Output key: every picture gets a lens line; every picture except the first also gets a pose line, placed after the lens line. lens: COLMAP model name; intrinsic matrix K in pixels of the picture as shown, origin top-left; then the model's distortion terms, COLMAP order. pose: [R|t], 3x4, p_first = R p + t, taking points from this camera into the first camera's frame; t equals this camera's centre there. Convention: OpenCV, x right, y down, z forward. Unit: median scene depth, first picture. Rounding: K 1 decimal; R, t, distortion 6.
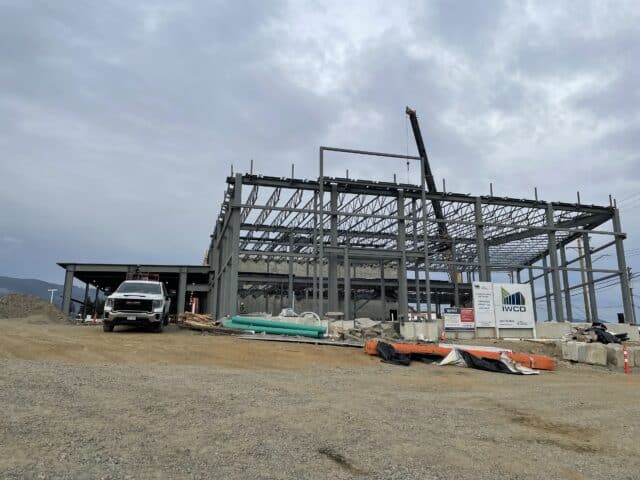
lens RADIAL K [[484.2, 0, 320.0], [0, 484.2, 240.0], [0, 0, 1]] dist [0.008874, 0.000431]
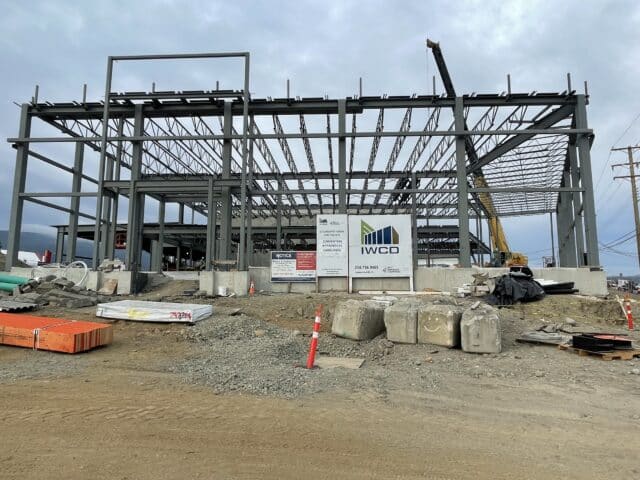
lens RADIAL K [[420.4, 0, 320.0], [0, 420.4, 240.0], [0, 0, 1]] dist [0.003342, 0.000148]
pose [[0.953566, -0.042607, -0.298154, 0.500290], [0.065110, 0.995696, 0.065951, 0.081263], [0.294061, -0.082302, 0.952237, 0.392685]]
